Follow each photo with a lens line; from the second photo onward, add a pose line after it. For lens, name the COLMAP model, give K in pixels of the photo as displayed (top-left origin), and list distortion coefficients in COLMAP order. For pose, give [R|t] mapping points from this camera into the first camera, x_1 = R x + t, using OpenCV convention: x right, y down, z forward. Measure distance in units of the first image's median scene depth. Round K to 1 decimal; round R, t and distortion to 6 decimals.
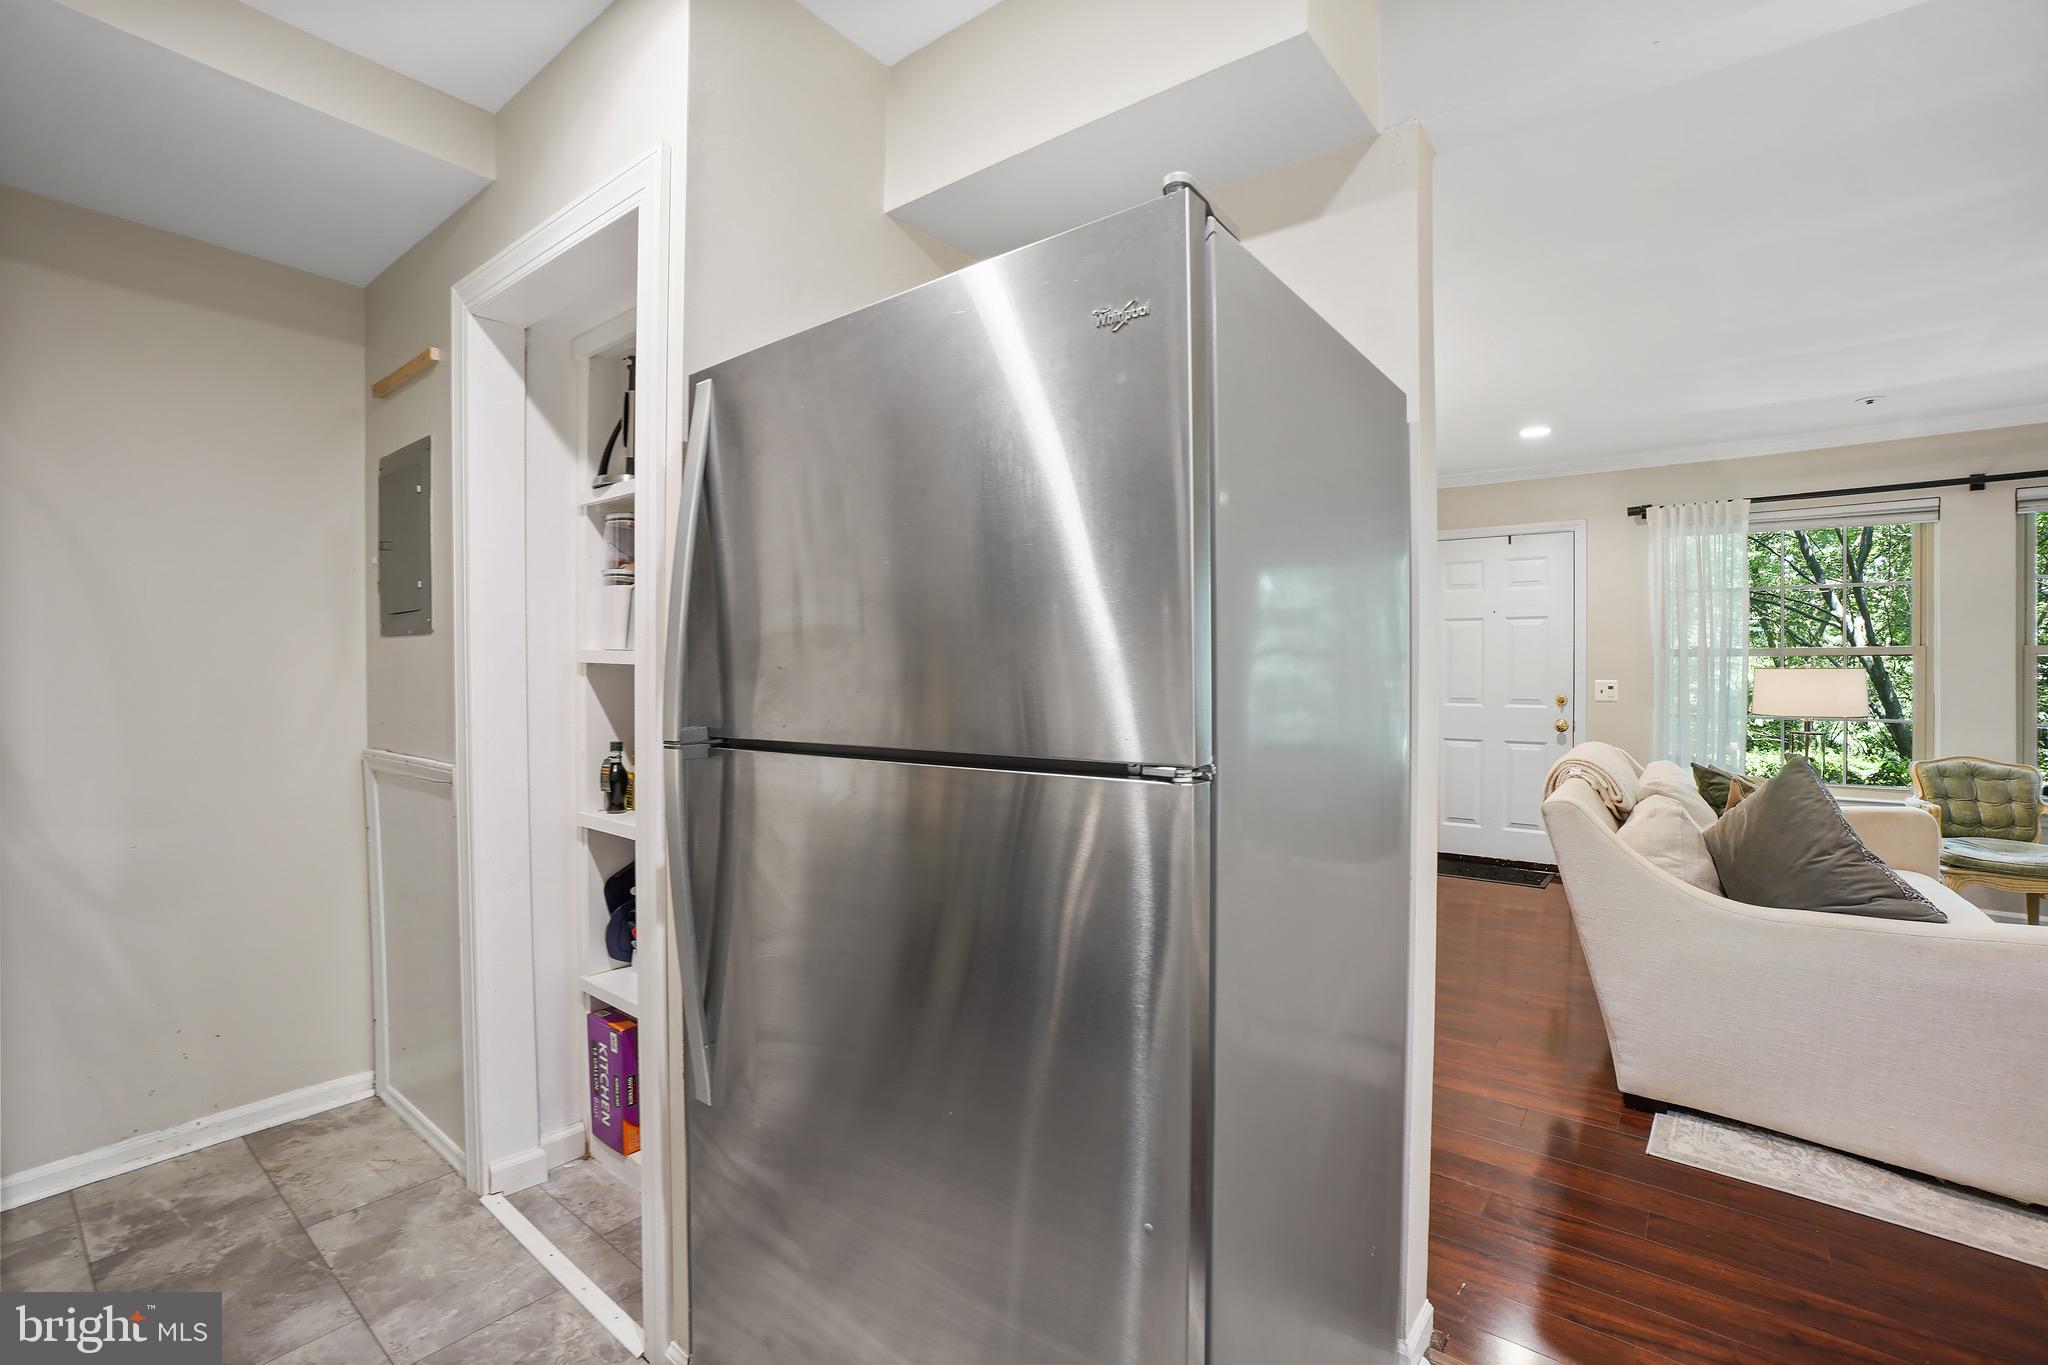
lens RADIAL K [[919.2, 0, 1019.8], [0, 919.2, 667.8], [0, 0, 1]] dist [-0.059011, 0.021074]
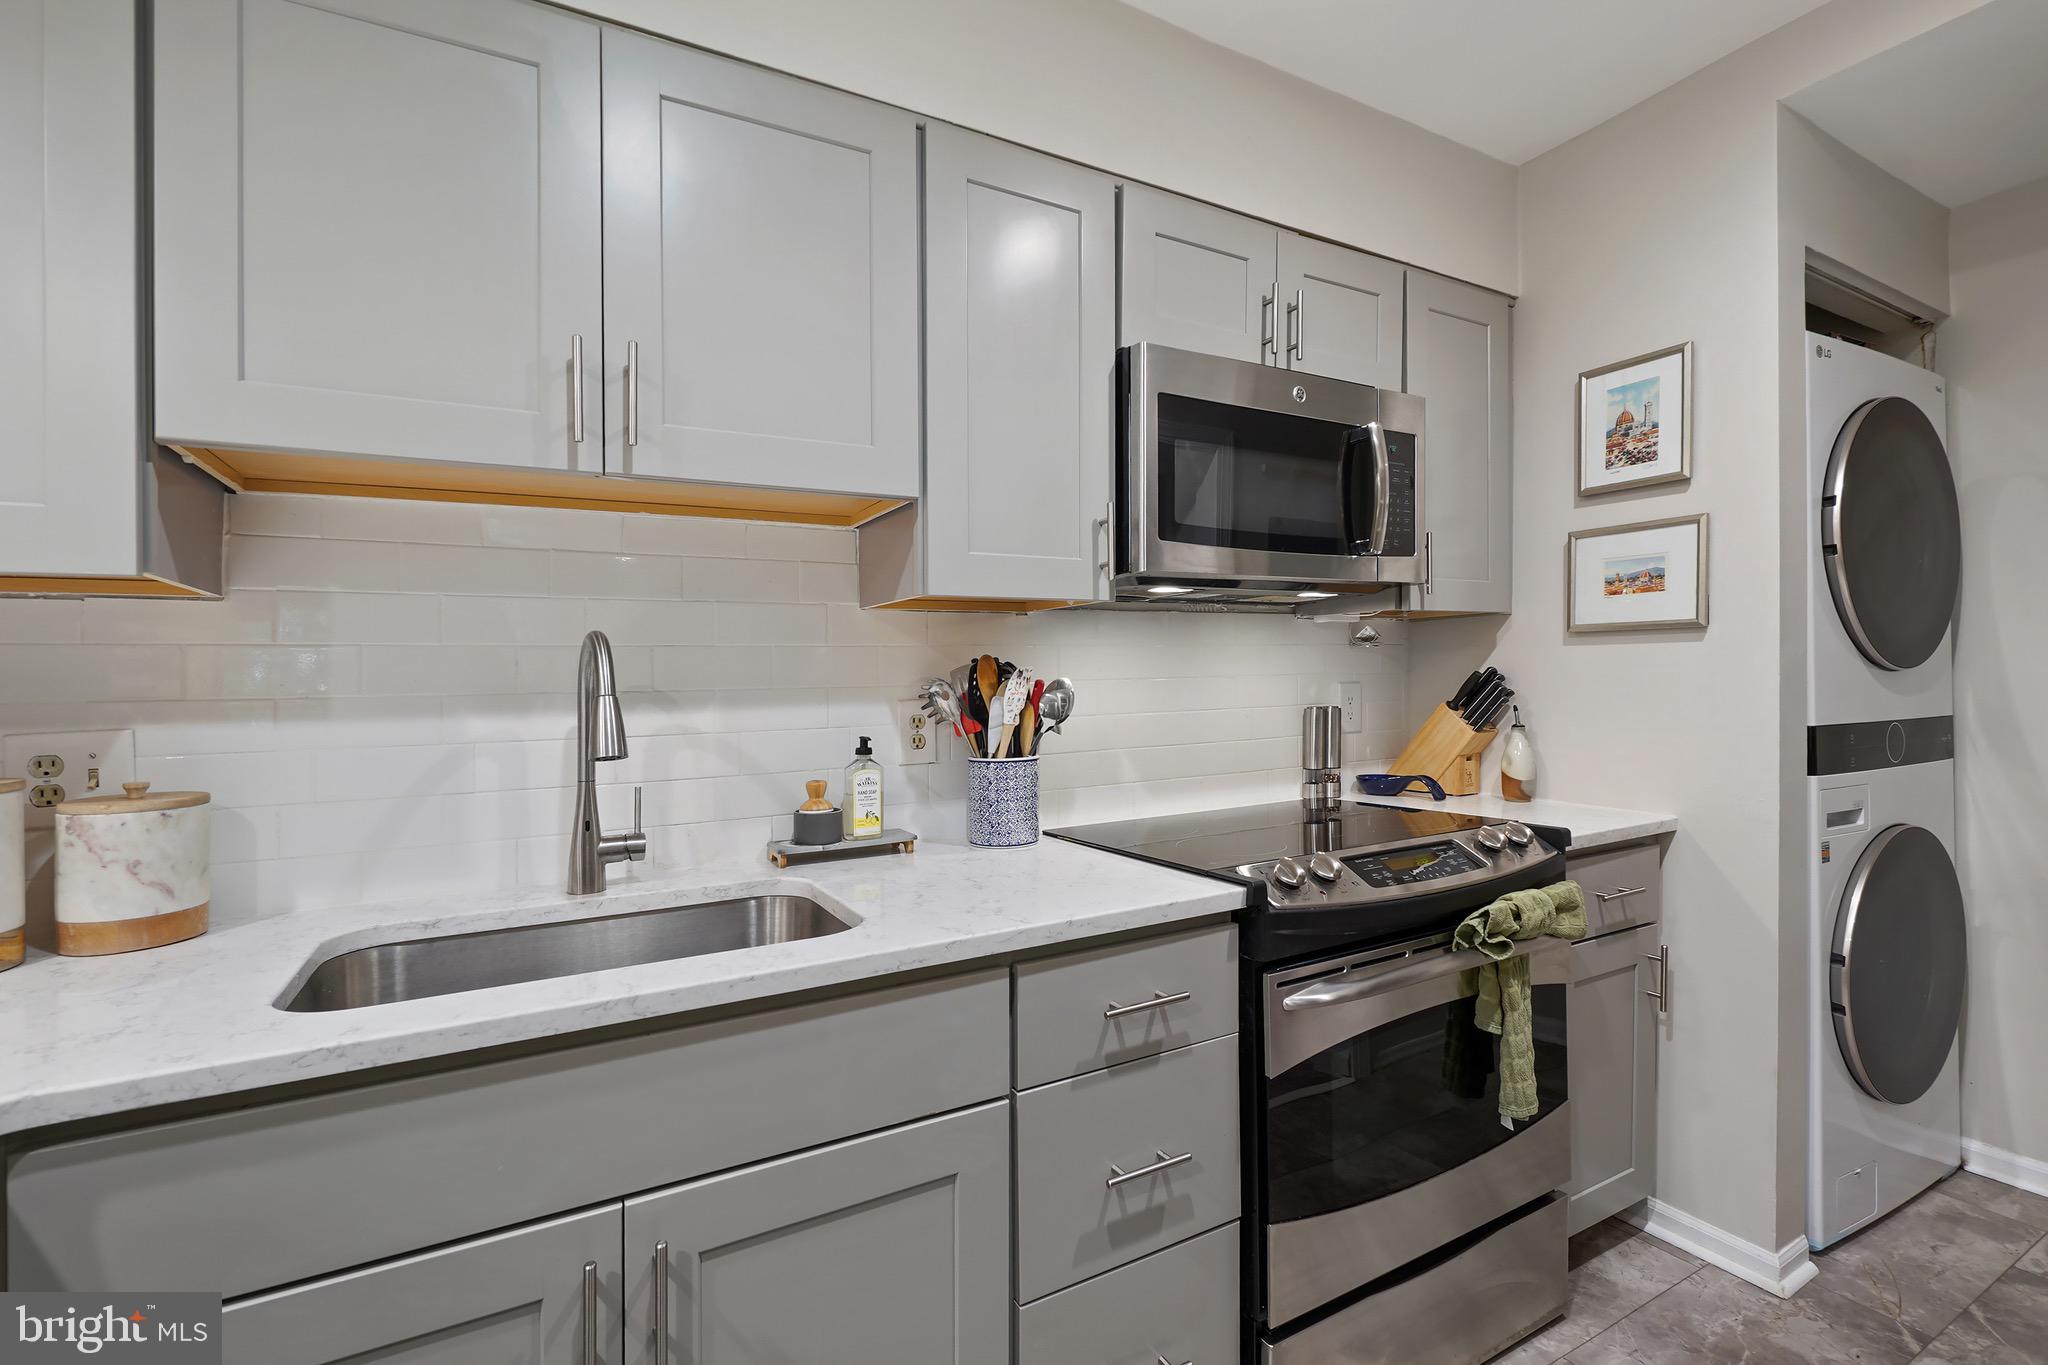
lens RADIAL K [[895.6, 0, 1021.7], [0, 895.6, 689.6], [0, 0, 1]] dist [-0.000716, -0.000791]
pose [[-0.398717, 0.009300, -0.917027, 0.236015], [0.020153, 0.999796, 0.001377, 0.007361], [0.916853, -0.017932, -0.398823, 0.318057]]
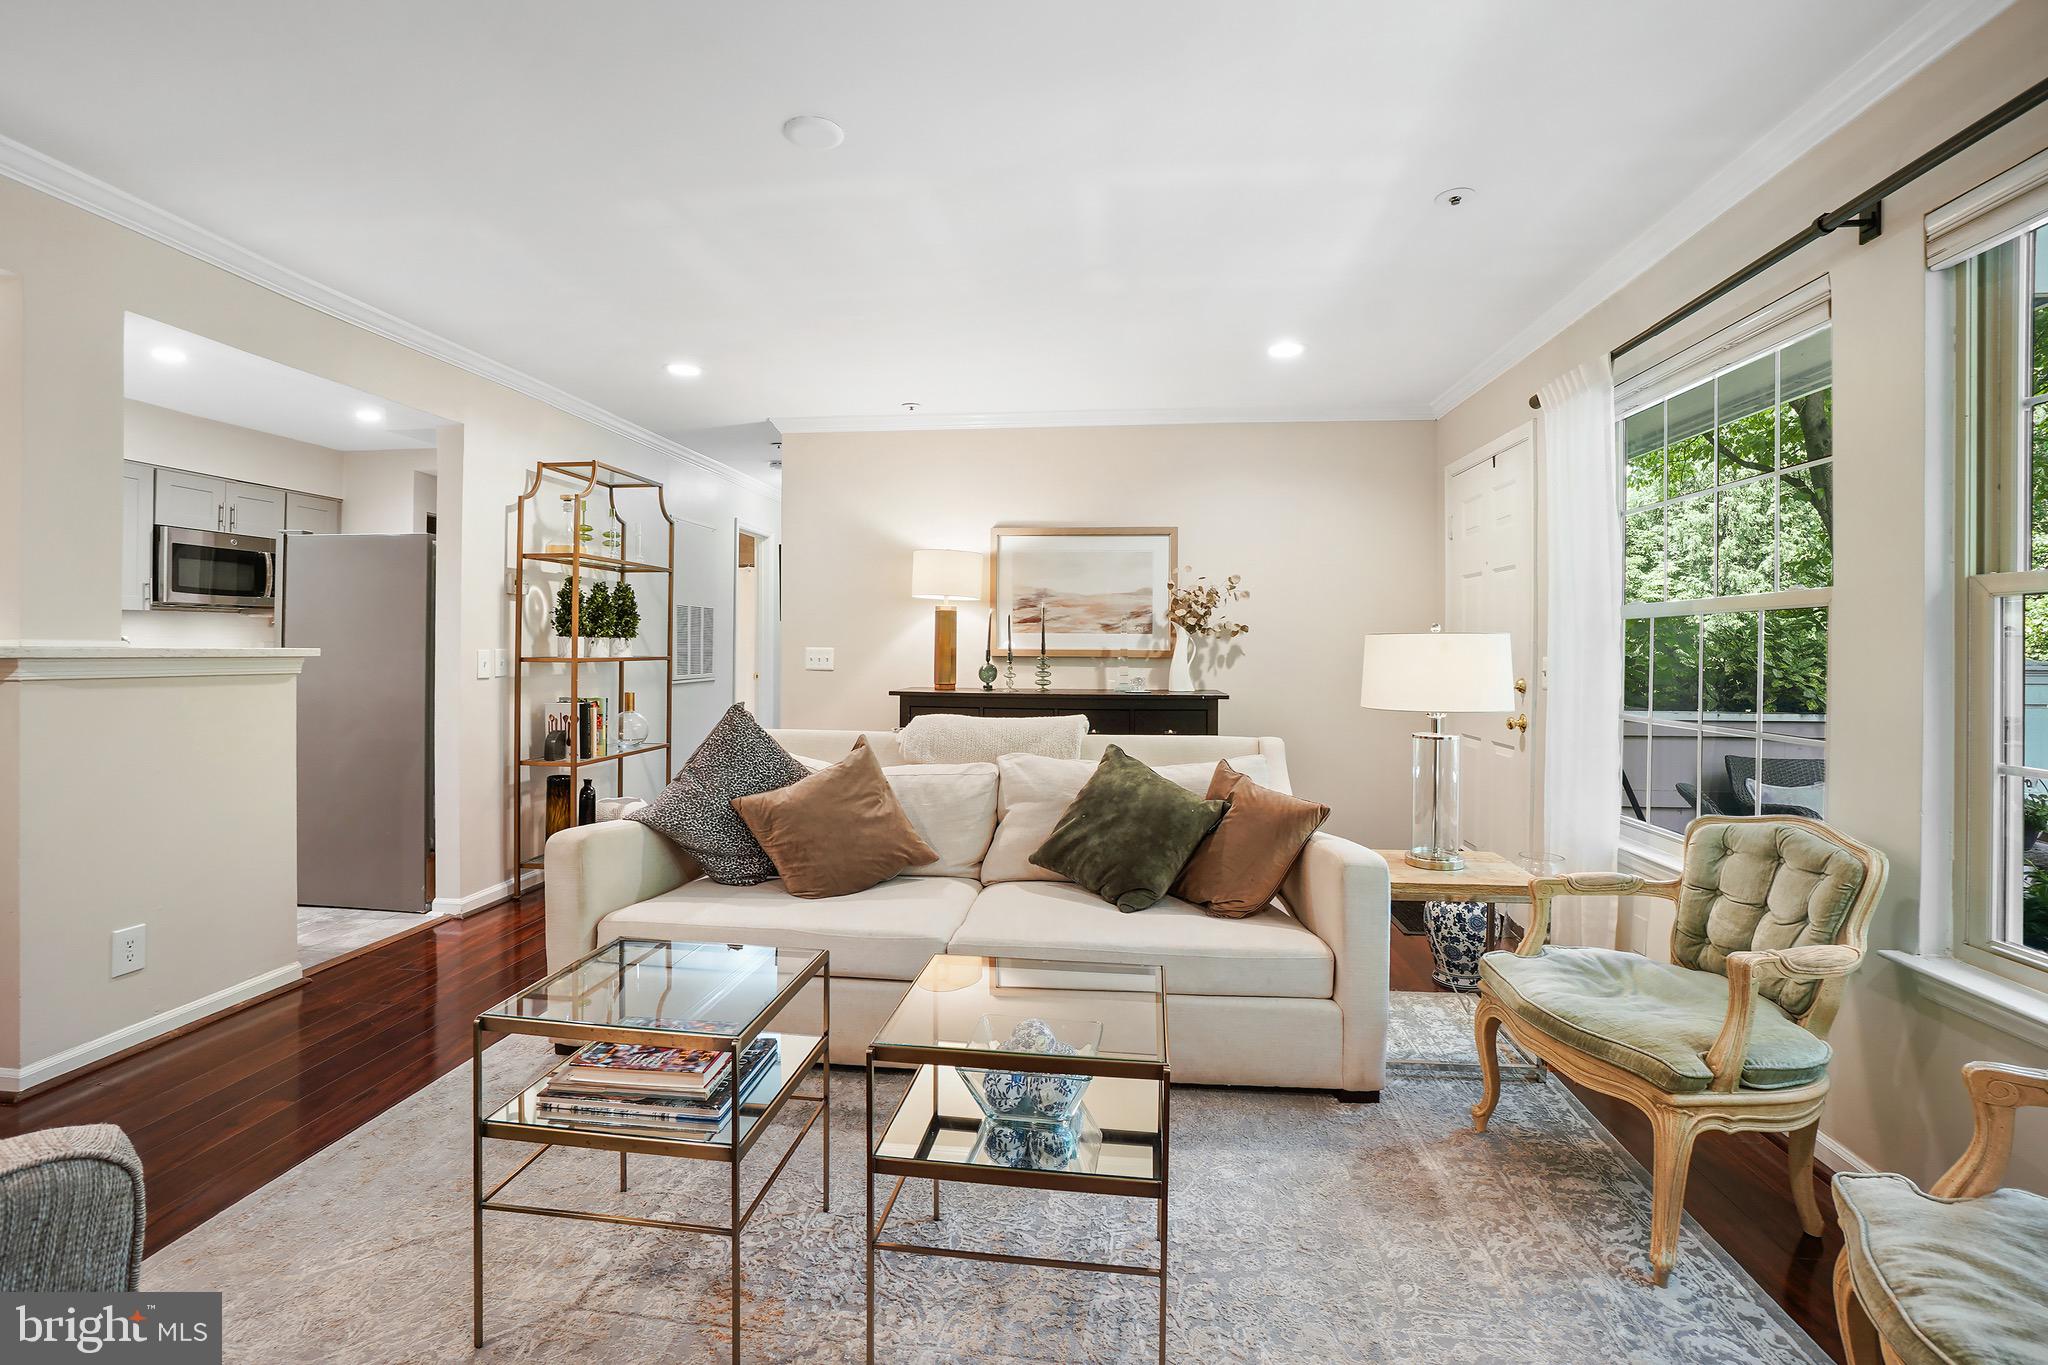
lens RADIAL K [[919.2, 0, 1019.8], [0, 919.2, 667.8], [0, 0, 1]] dist [-0.059011, 0.021074]
pose [[0.516489, 0.021101, -0.856034, 2.505706], [-0.003654, 0.999742, 0.022438, 0.019624], [0.856286, -0.008461, 0.516432, 0.798380]]
